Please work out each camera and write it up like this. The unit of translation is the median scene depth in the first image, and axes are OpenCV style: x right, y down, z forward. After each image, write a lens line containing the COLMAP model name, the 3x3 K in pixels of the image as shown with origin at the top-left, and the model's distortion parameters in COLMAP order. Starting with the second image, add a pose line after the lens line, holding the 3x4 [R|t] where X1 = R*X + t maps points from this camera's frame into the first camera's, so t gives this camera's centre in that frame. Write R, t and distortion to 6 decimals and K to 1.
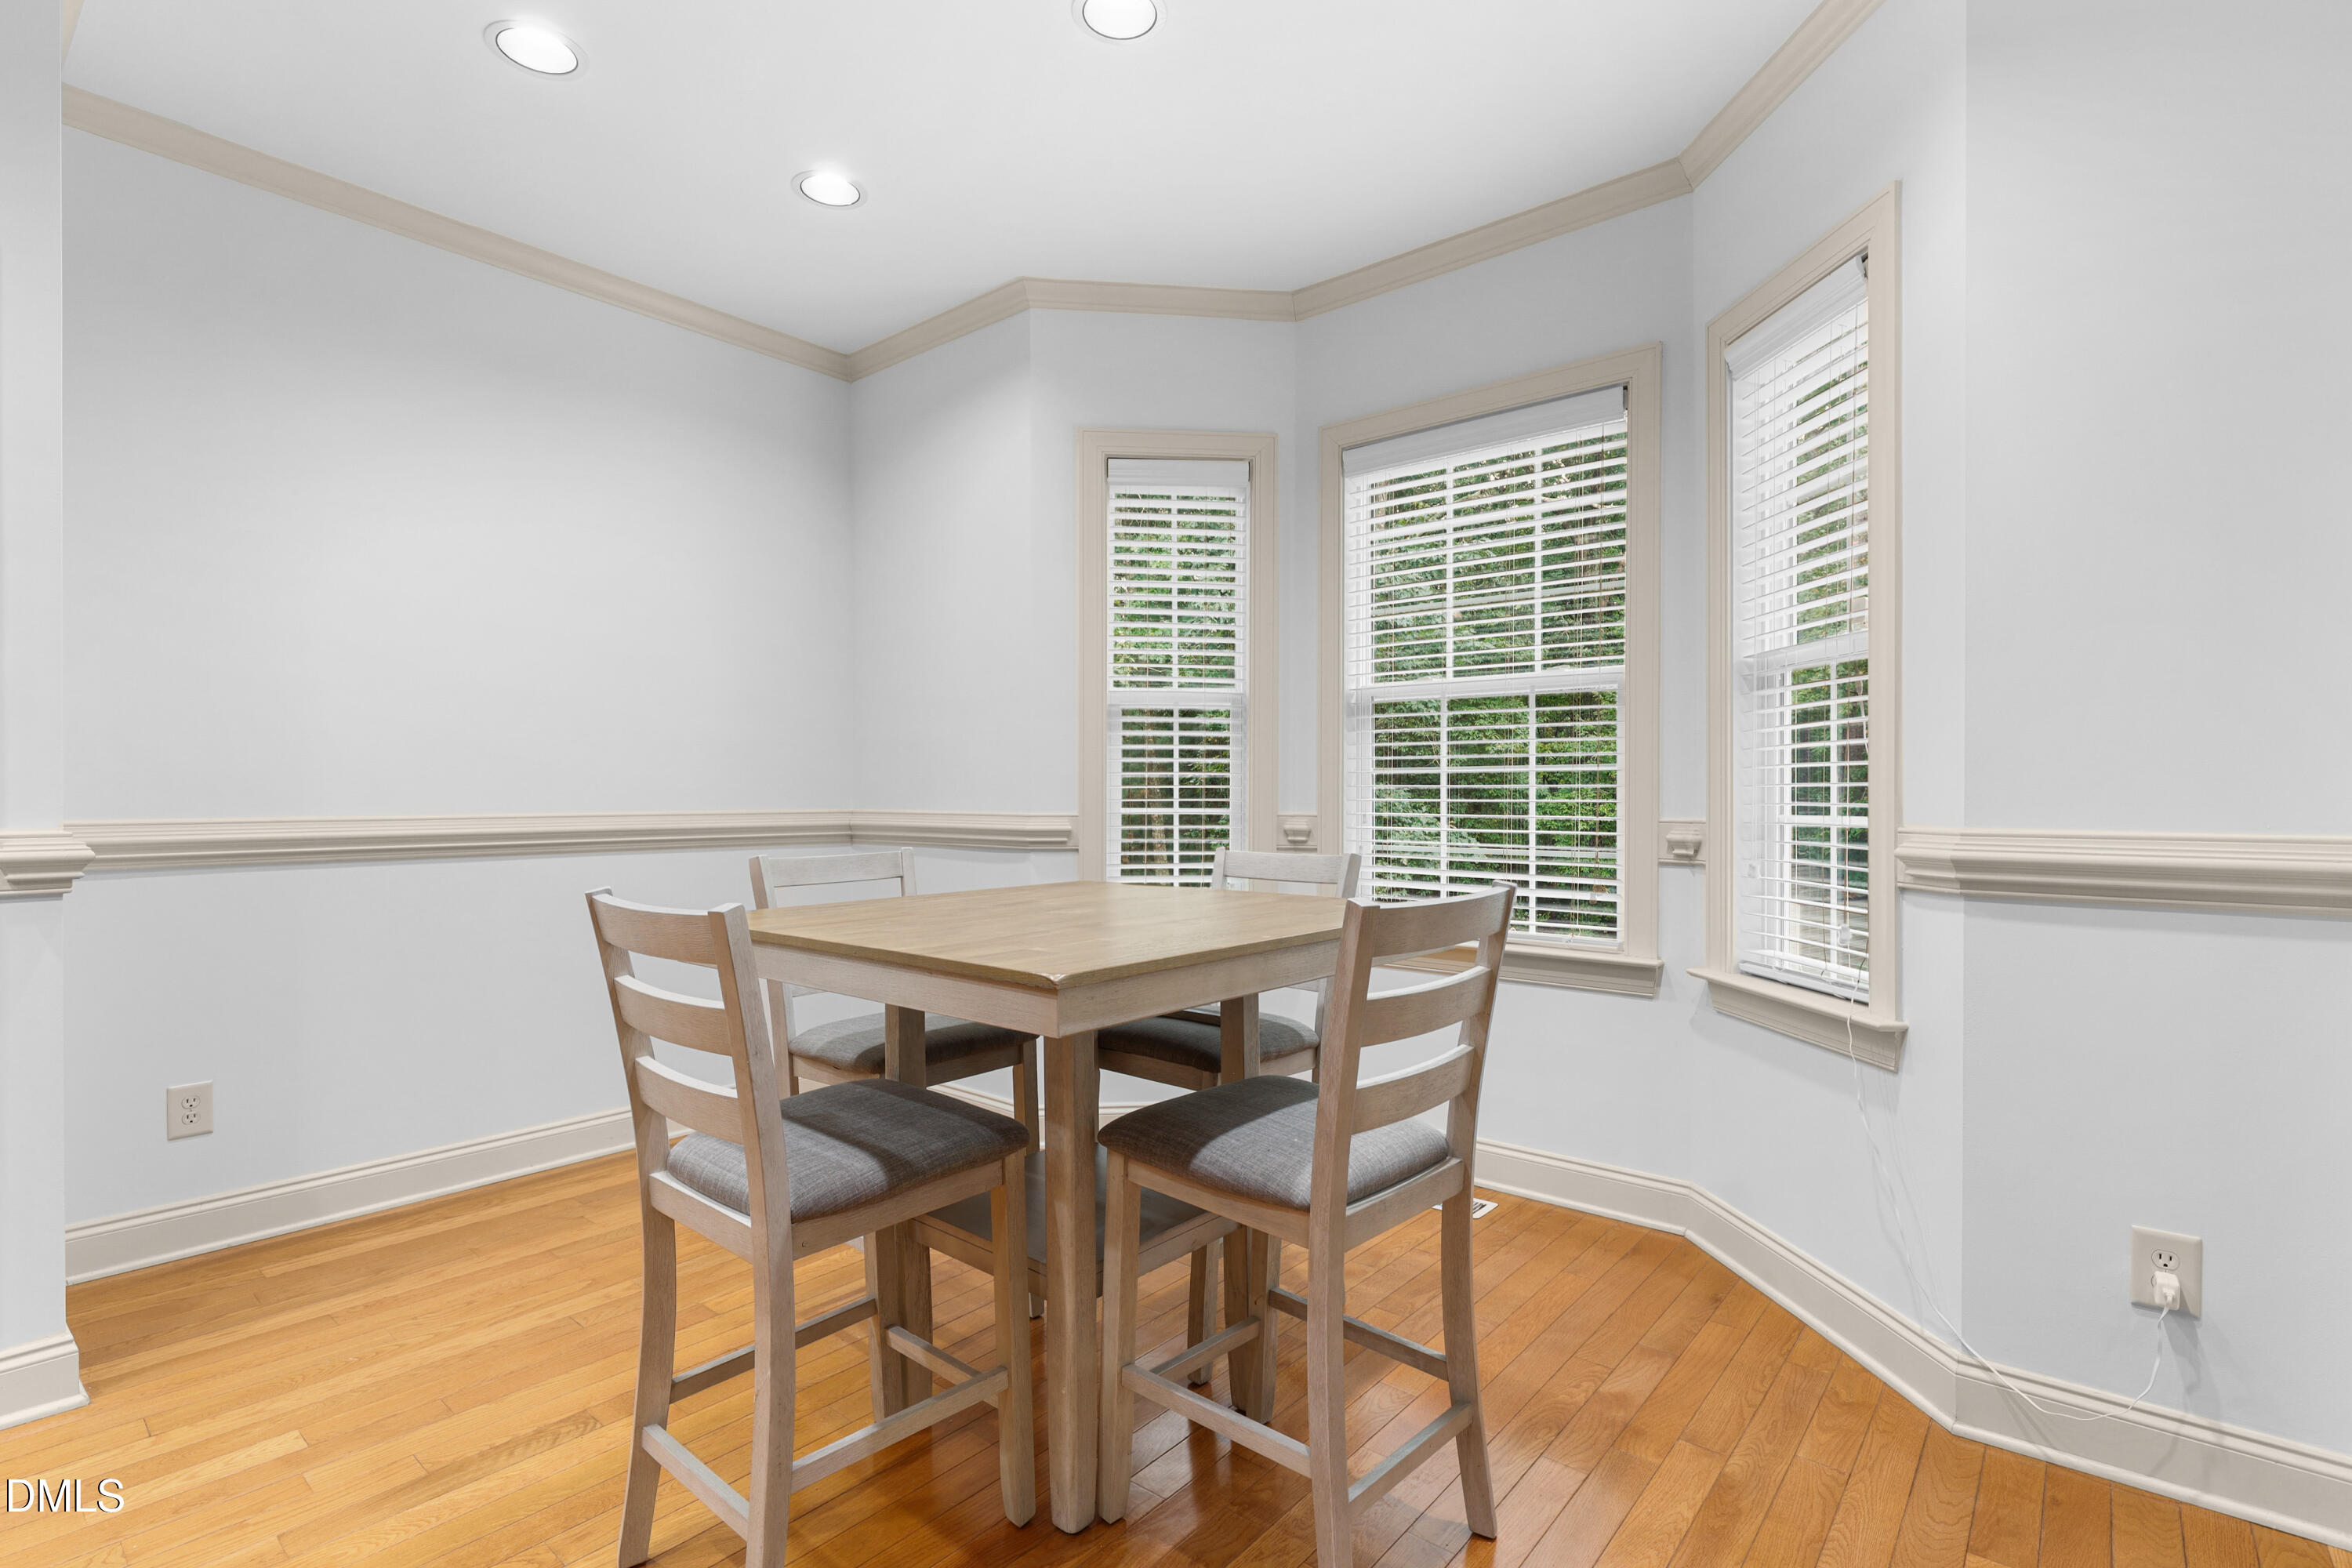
lens RADIAL K [[1123.0, 0, 1178.8], [0, 1123.0, 789.8], [0, 0, 1]] dist [0.000765, 0.002014]
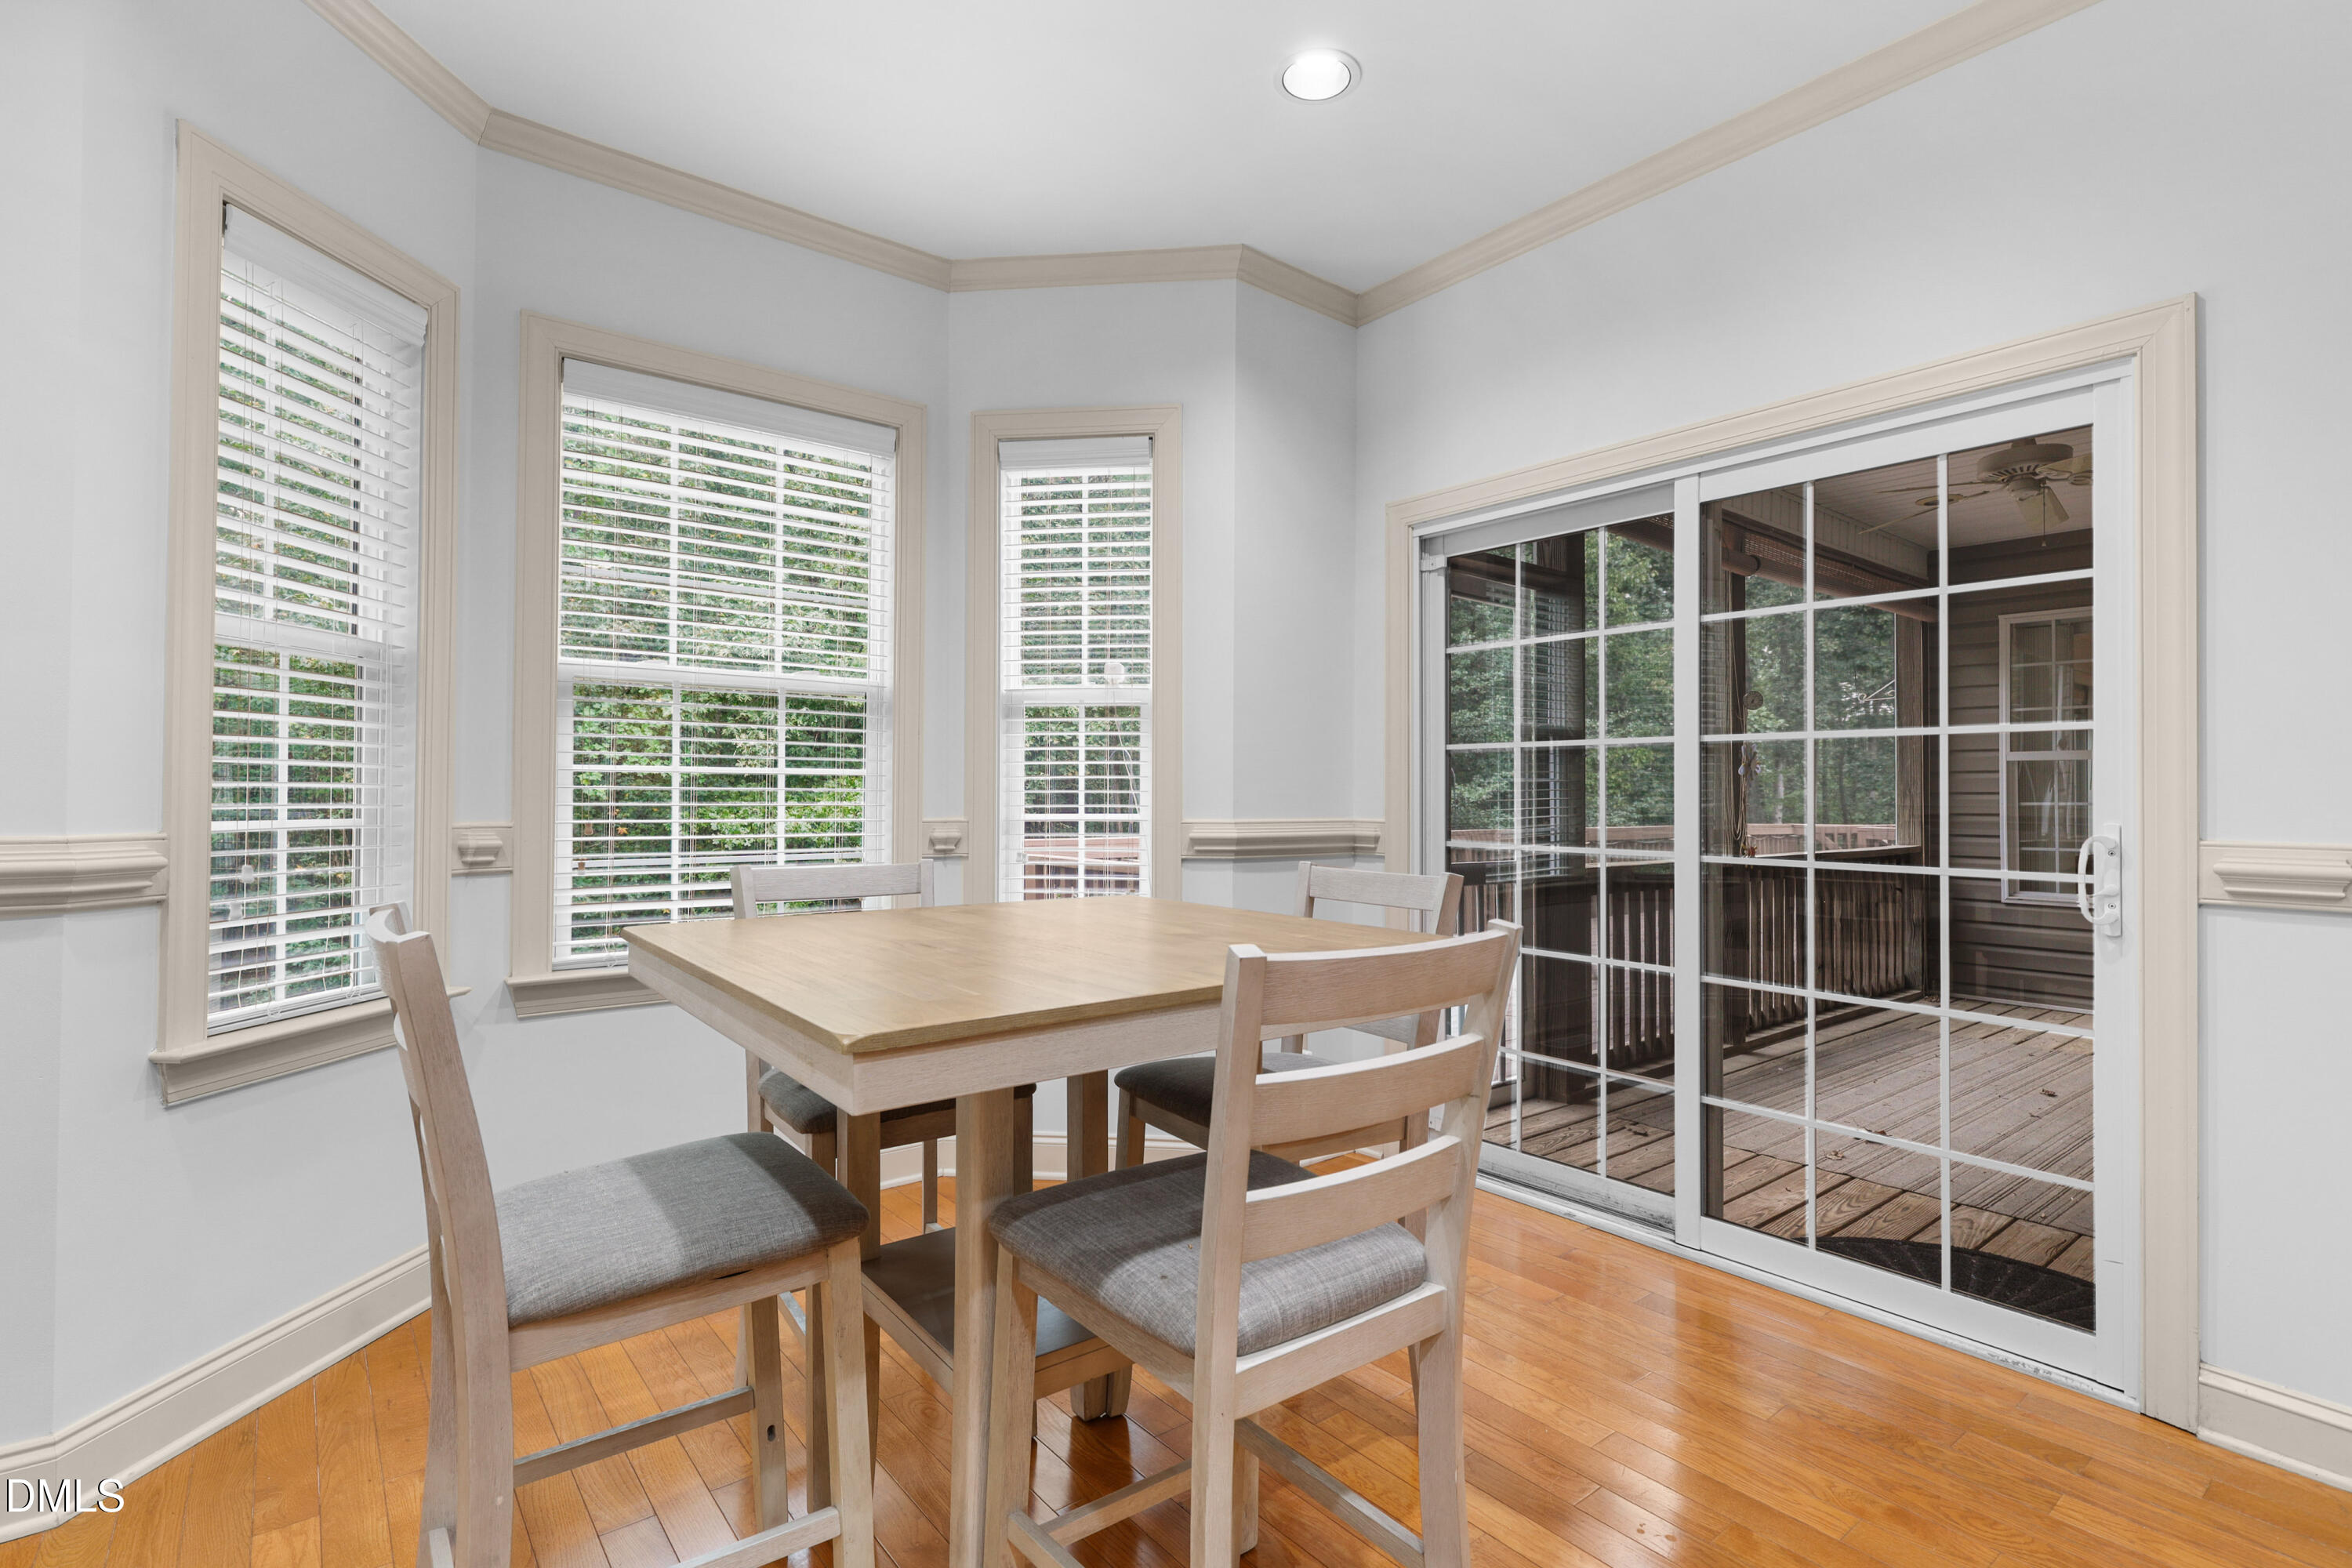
lens RADIAL K [[1123.0, 0, 1190.3], [0, 1123.0, 777.6], [0, 0, 1]] dist [0.000765, 0.002014]
pose [[0.188702, 0.017599, 0.981877, -0.652052], [-0.007261, 0.999837, -0.016526, 0.000082], [-0.982007, -0.004010, 0.188799, 0.519006]]
